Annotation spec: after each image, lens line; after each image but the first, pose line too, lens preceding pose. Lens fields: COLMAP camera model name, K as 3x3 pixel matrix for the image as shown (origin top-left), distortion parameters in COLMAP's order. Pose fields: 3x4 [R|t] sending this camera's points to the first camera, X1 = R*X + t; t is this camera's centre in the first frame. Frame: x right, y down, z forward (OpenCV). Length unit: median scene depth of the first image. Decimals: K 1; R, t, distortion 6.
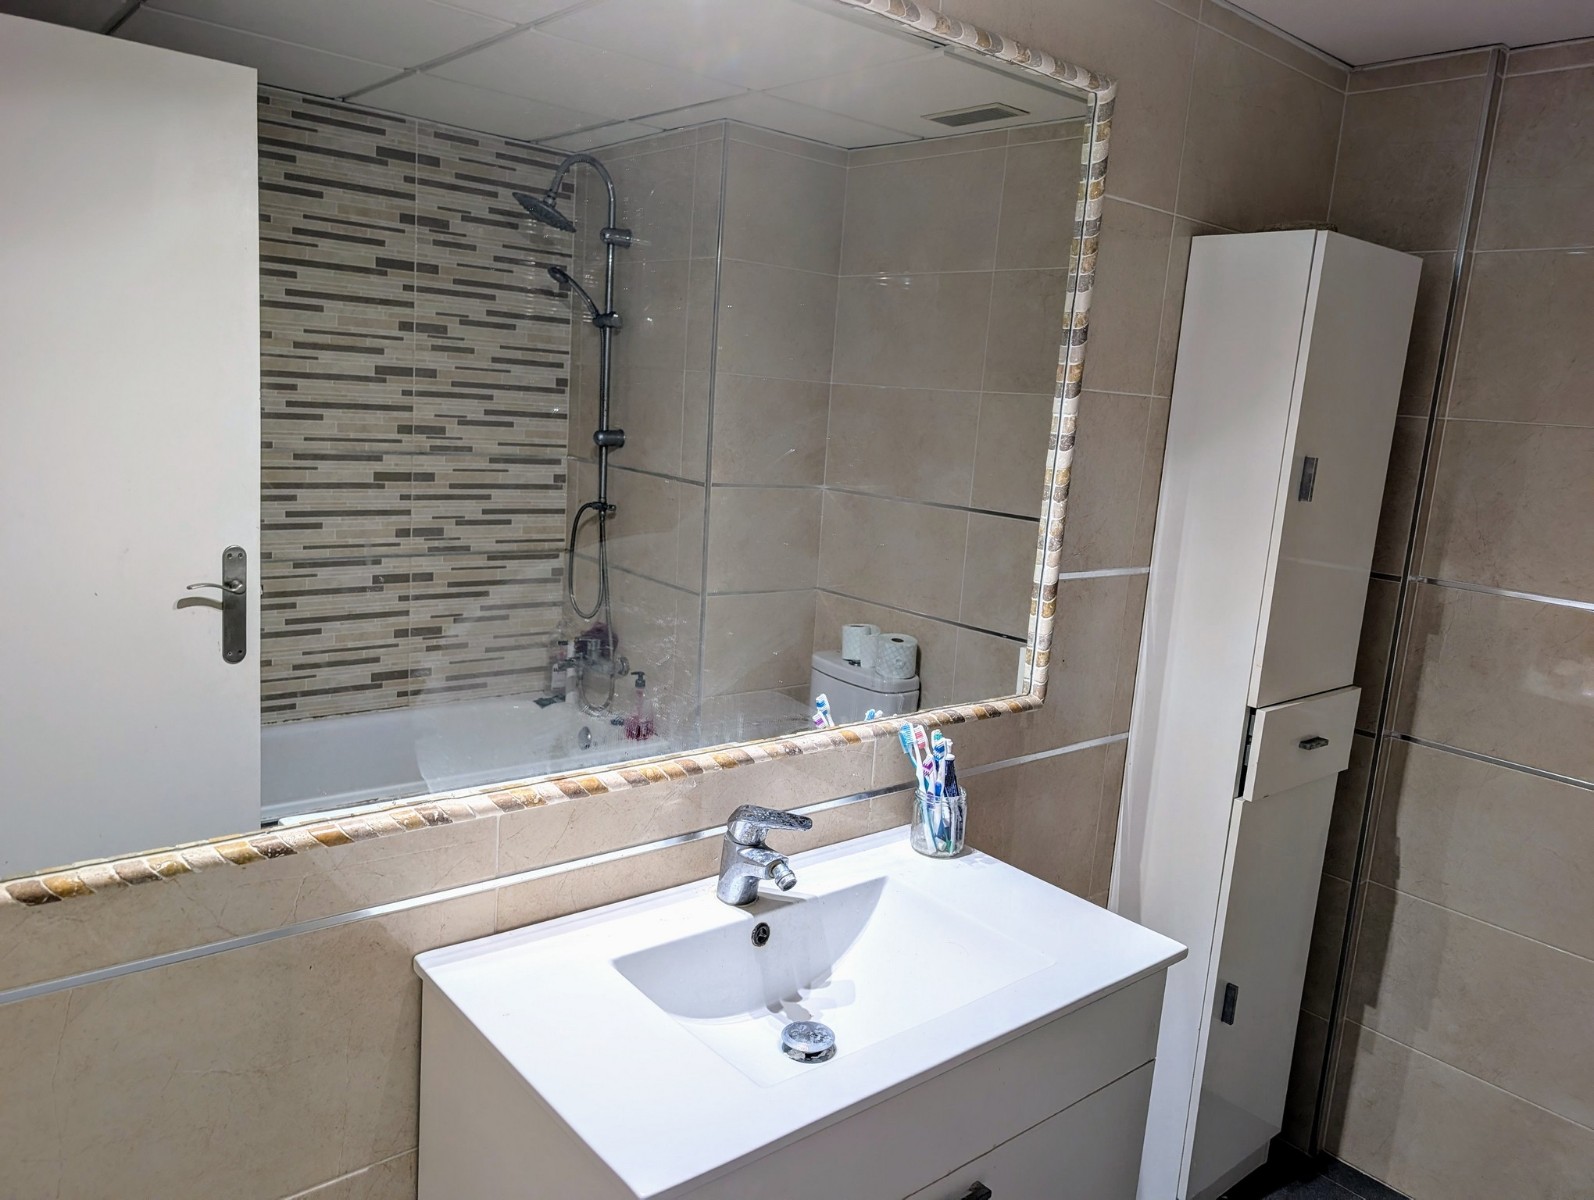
lens RADIAL K [[1154.0, 0, 796.2], [0, 1154.0, 595.7], [0, 0, 1]] dist [0.039603, -0.046156]
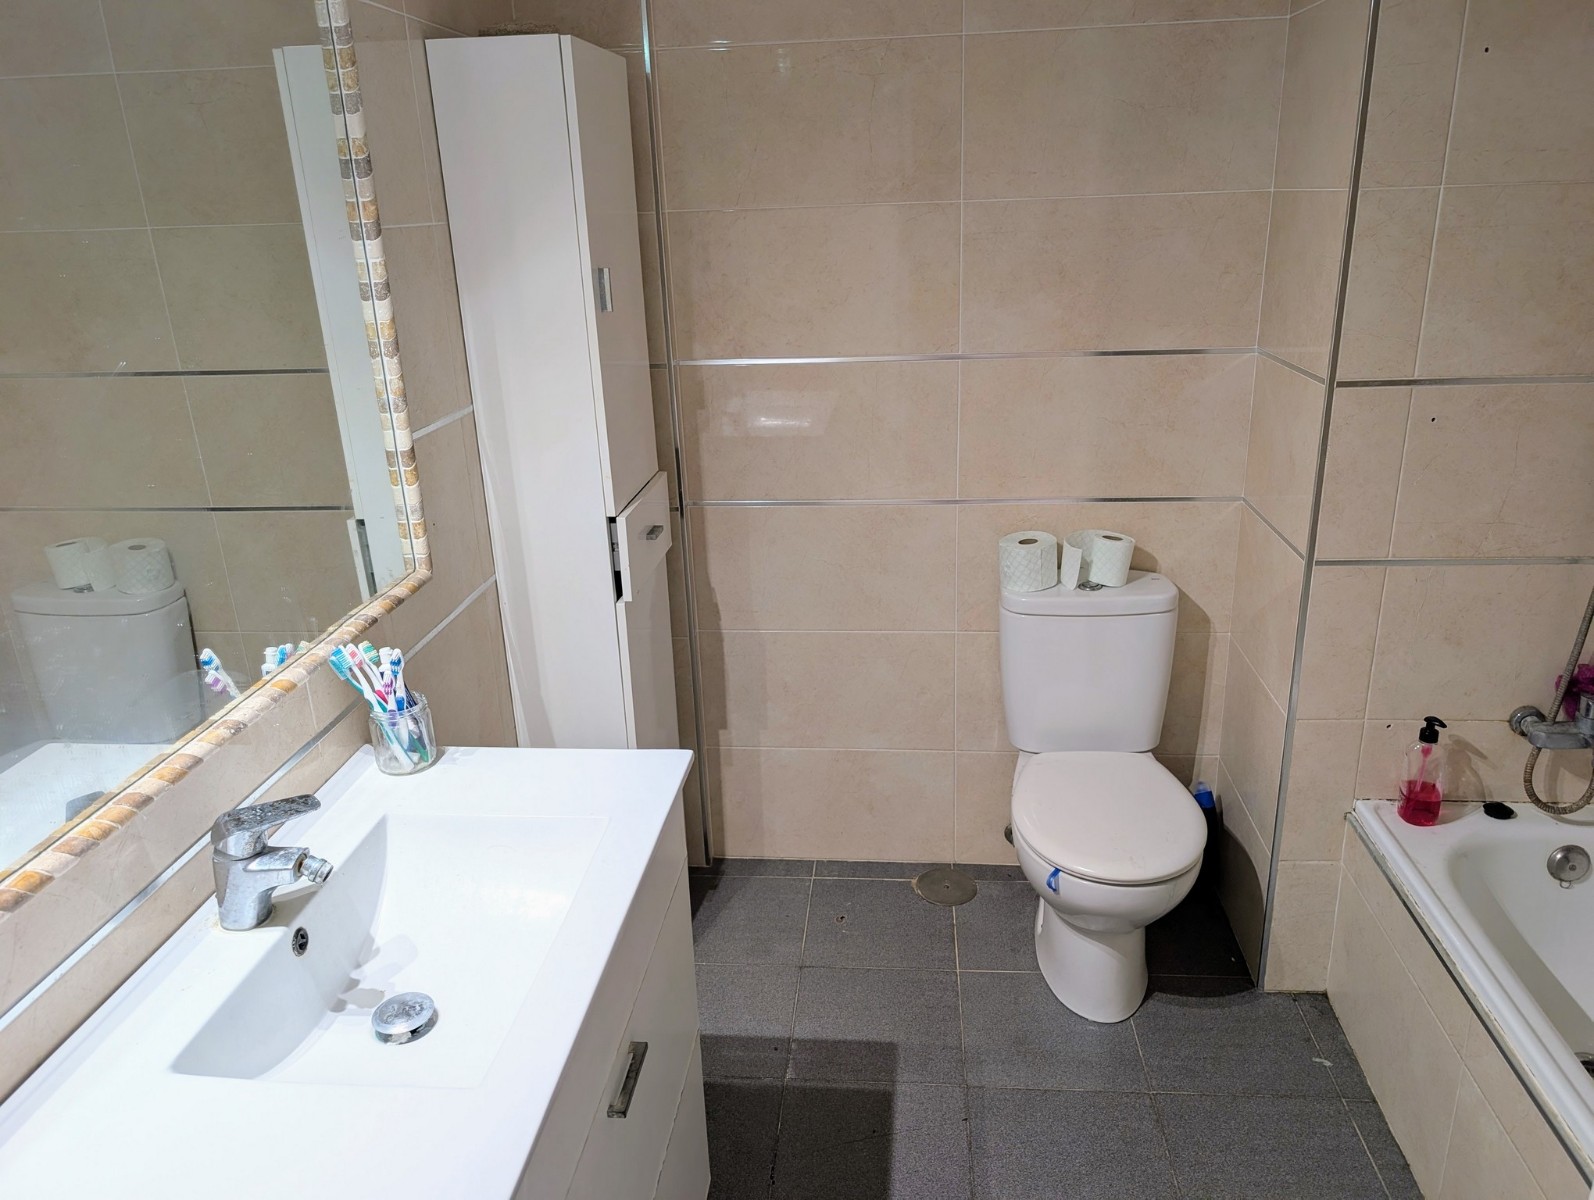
lens RADIAL K [[1154.0, 0, 800.8], [0, 1154.0, 596.6], [0, 0, 1]] dist [0.039603, -0.046156]
pose [[0.712114, -0.321850, 0.623944, -0.191680], [0.205001, 0.945321, 0.253657, -0.077556], [-0.671467, -0.052724, 0.739156, 0.116710]]
